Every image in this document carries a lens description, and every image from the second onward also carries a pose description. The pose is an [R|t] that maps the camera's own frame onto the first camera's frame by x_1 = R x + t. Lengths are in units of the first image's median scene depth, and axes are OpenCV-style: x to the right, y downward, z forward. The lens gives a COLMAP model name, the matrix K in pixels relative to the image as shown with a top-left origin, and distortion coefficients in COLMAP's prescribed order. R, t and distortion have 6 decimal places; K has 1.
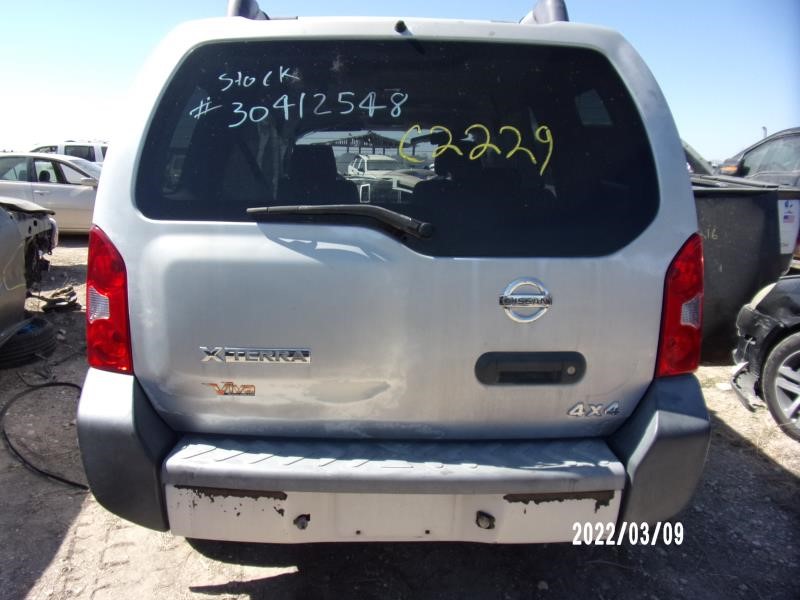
lens RADIAL K [[570.2, 0, 399.8], [0, 570.2, 296.4], [0, 0, 1]] dist [-0.022161, -0.000558]
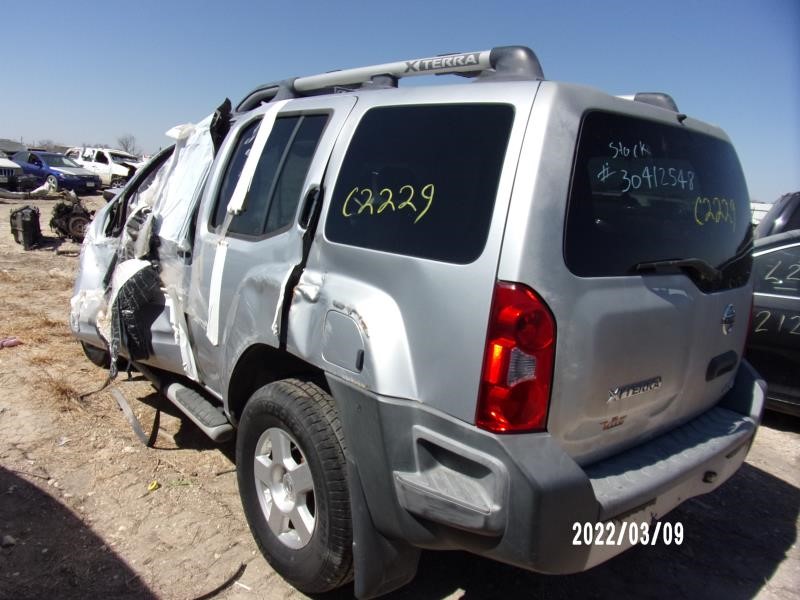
lens RADIAL K [[570.2, 0, 399.2], [0, 570.2, 301.8], [0, 0, 1]] dist [-0.022161, -0.000558]
pose [[0.782308, -0.078437, 0.617933, -1.351134], [0.067626, 0.996871, 0.040922, -0.155951], [-0.619210, 0.009775, 0.785165, 0.391650]]
